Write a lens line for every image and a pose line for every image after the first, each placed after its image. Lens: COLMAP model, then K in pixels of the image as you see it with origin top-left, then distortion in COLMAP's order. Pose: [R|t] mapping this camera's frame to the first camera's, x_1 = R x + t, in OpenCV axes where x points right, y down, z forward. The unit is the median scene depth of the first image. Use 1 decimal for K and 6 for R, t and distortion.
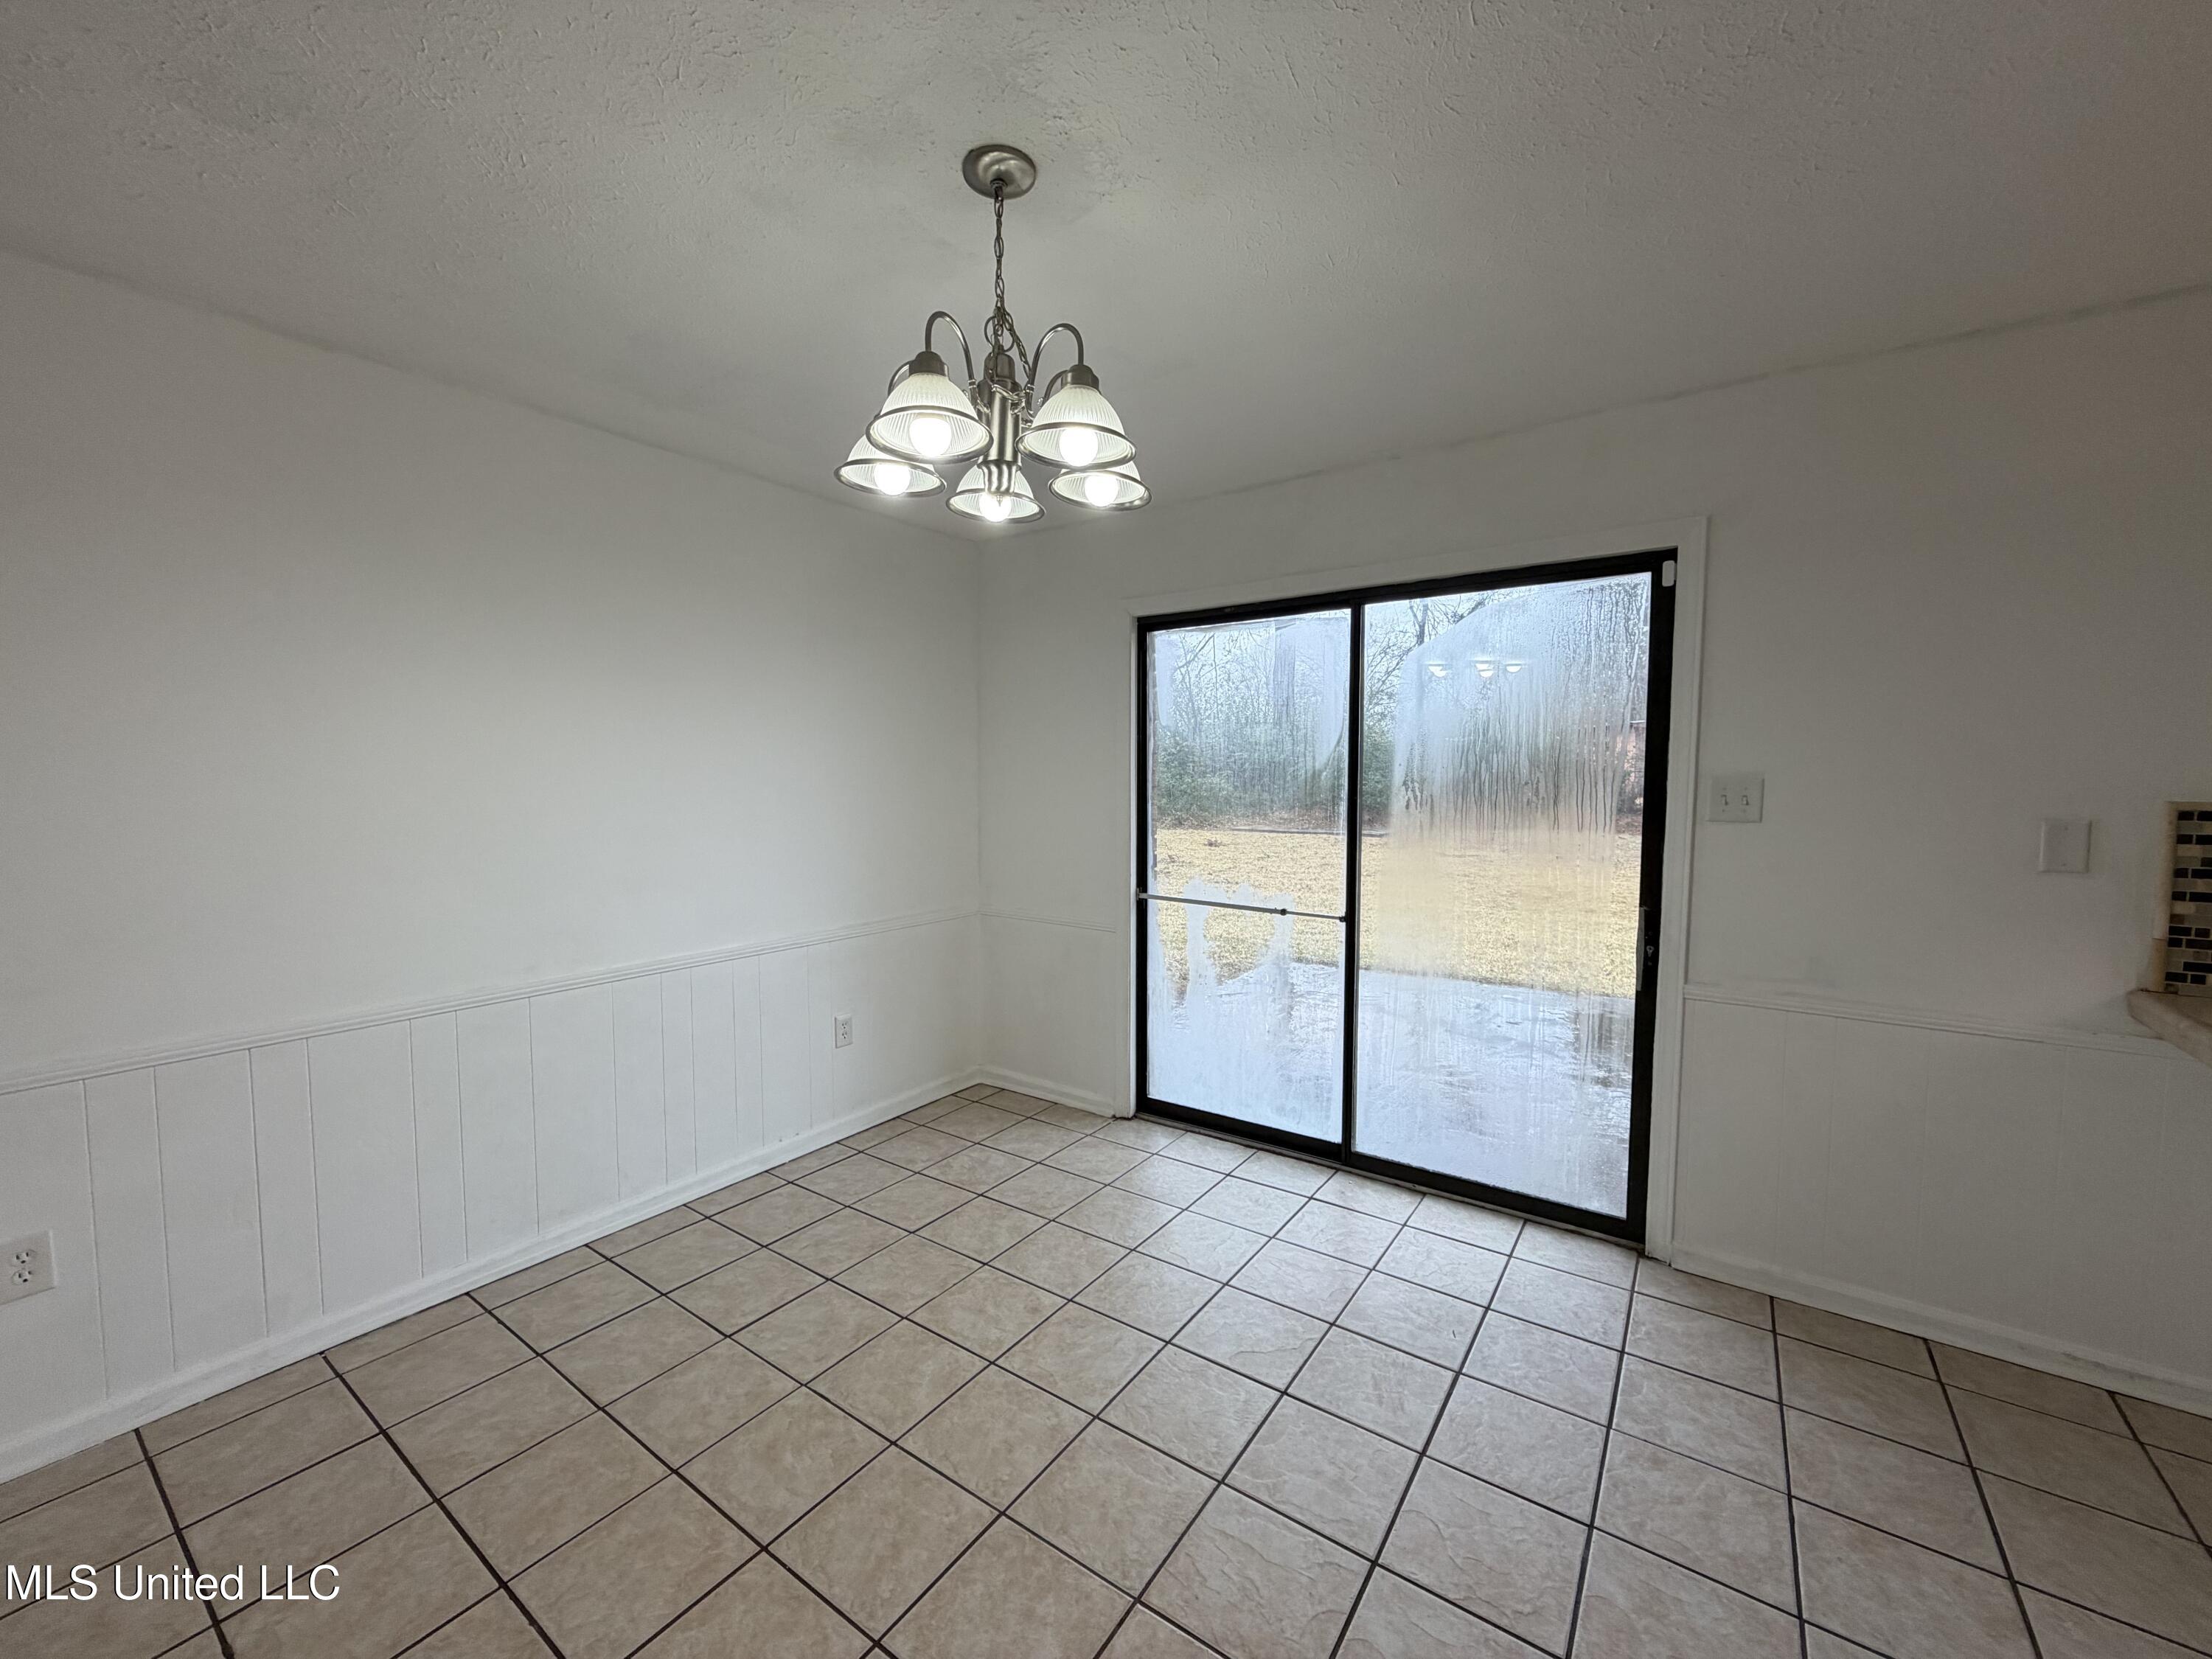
lens RADIAL K [[876.9, 0, 1102.6], [0, 876.9, 837.5], [0, 0, 1]] dist [0.003363, 0.000144]
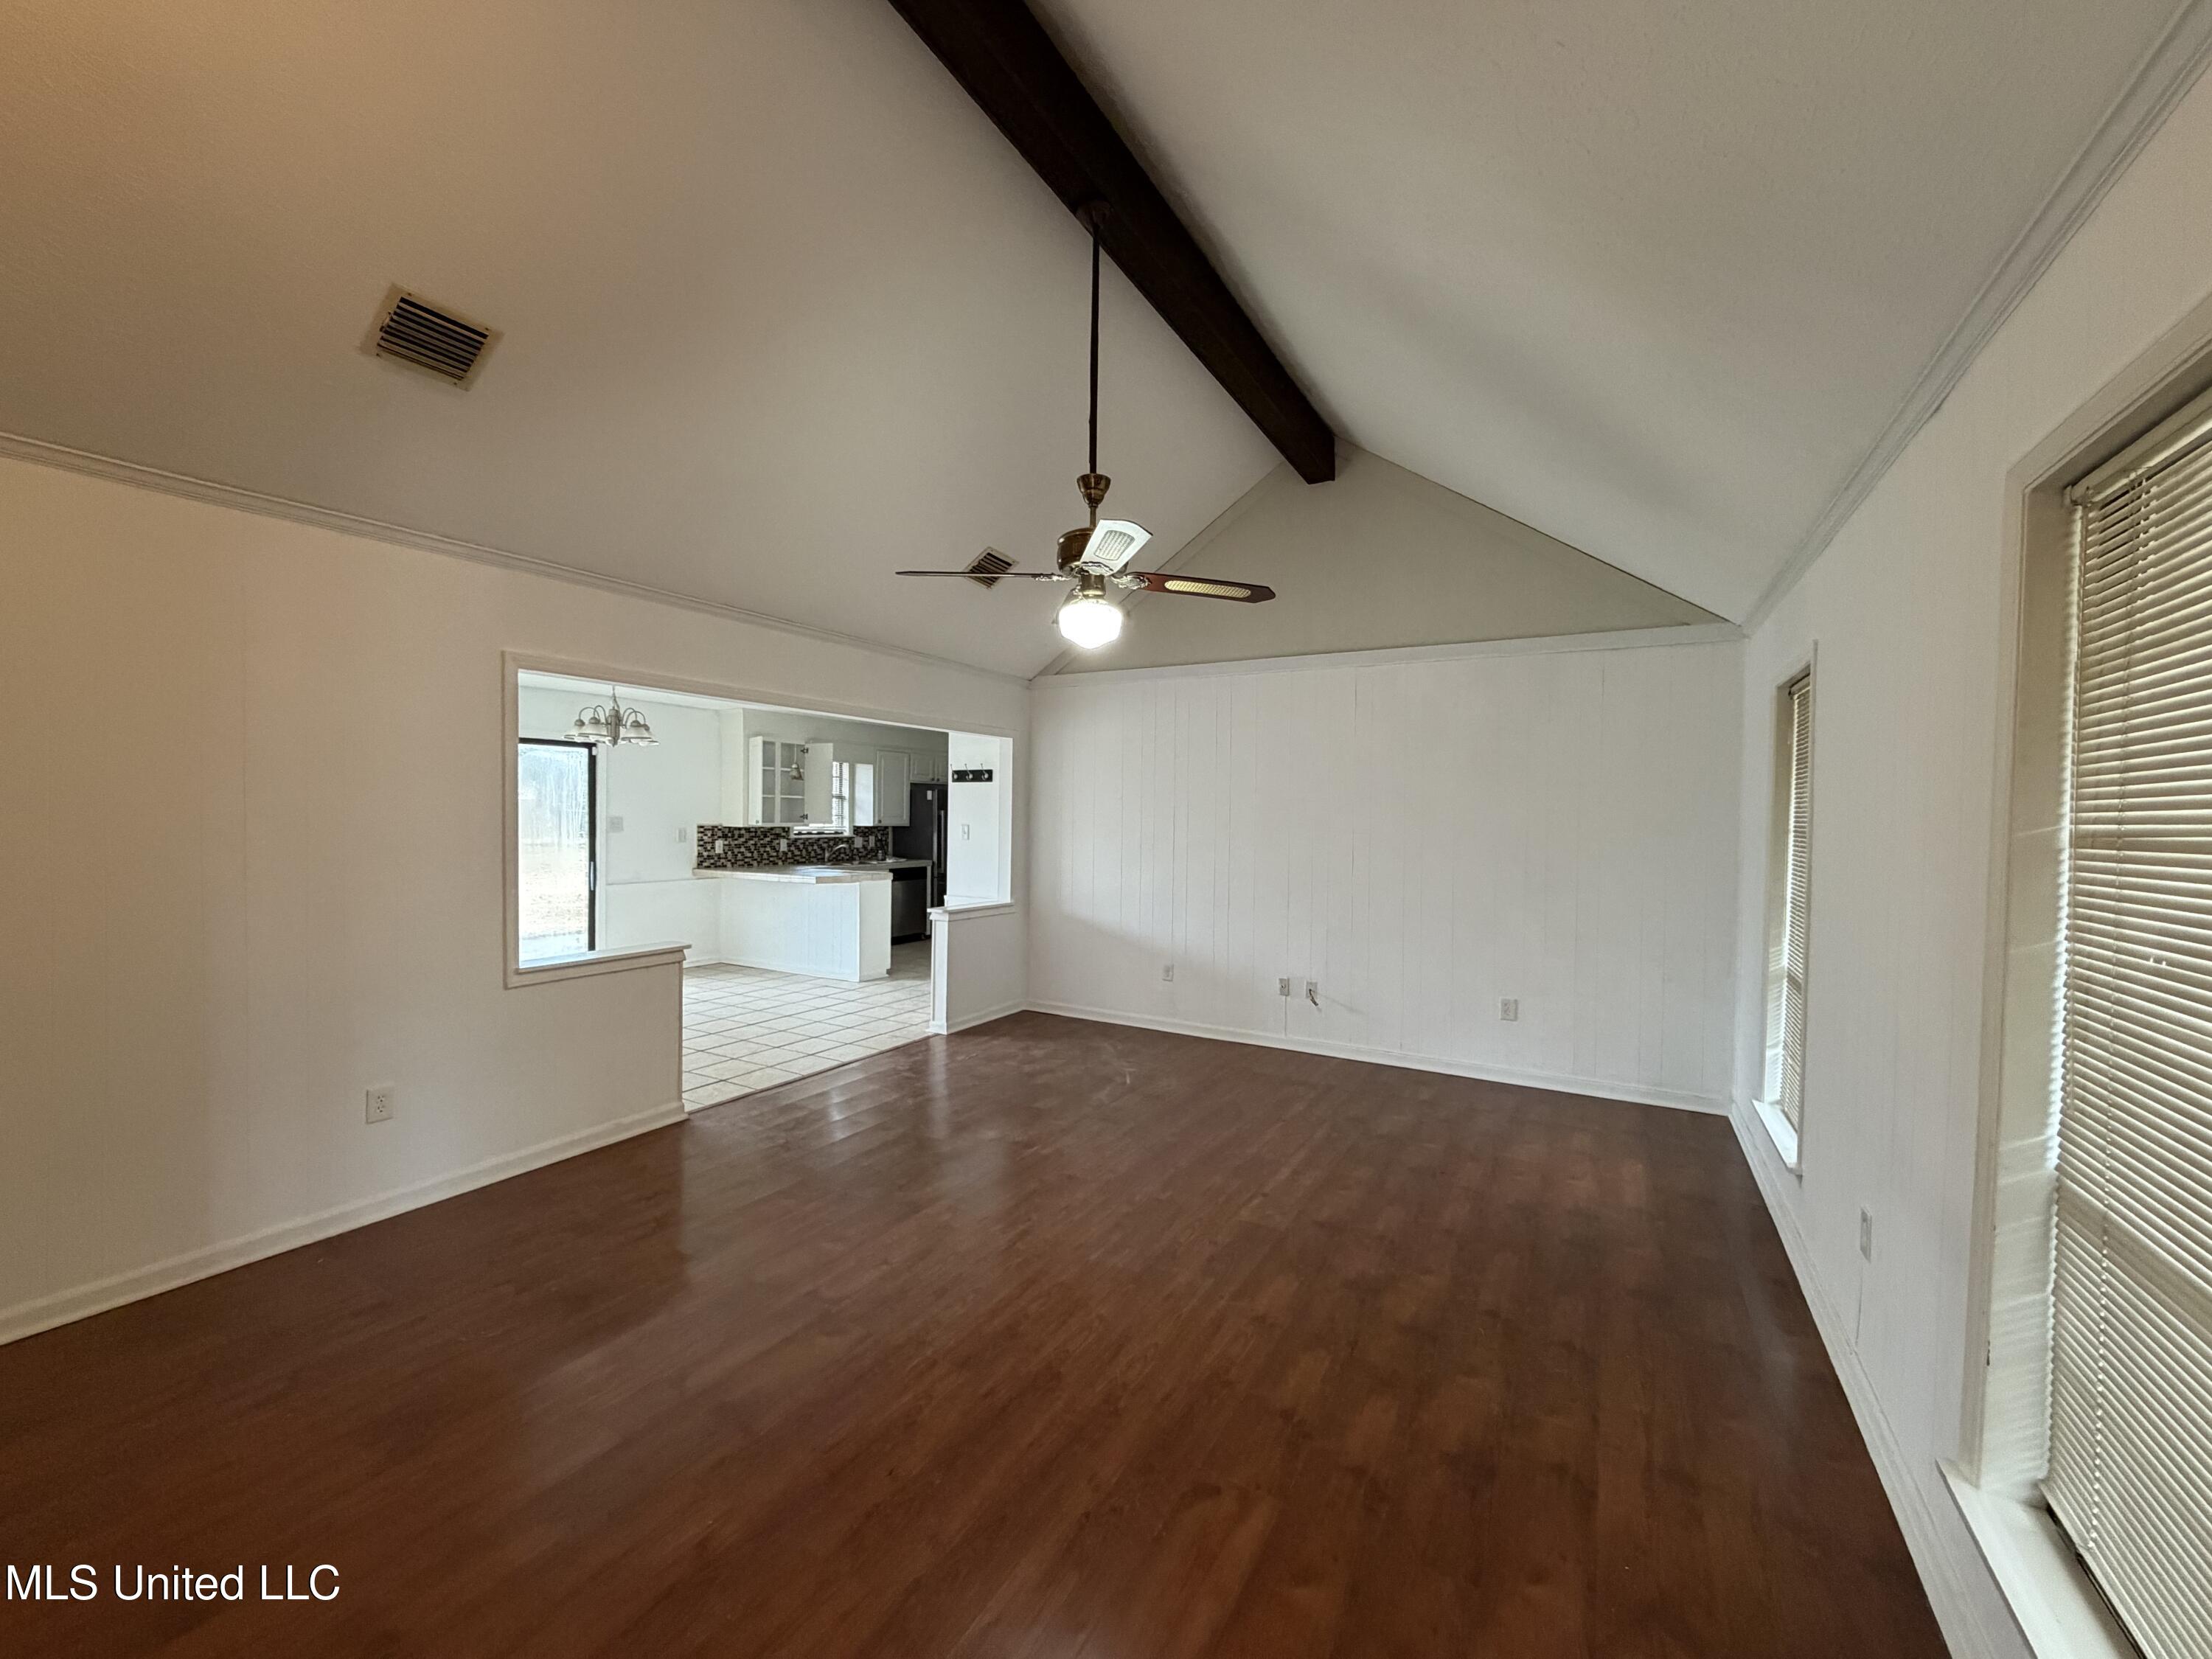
lens RADIAL K [[878.0, 0, 1101.3], [0, 878.0, 837.9], [0, 0, 1]] dist [-0.000974, -0.000056]
pose [[-0.094758, -0.026362, 0.995151, -2.750521], [0.059011, 0.997743, 0.032050, 0.006016], [-0.993750, 0.061762, -0.092988, -0.477301]]
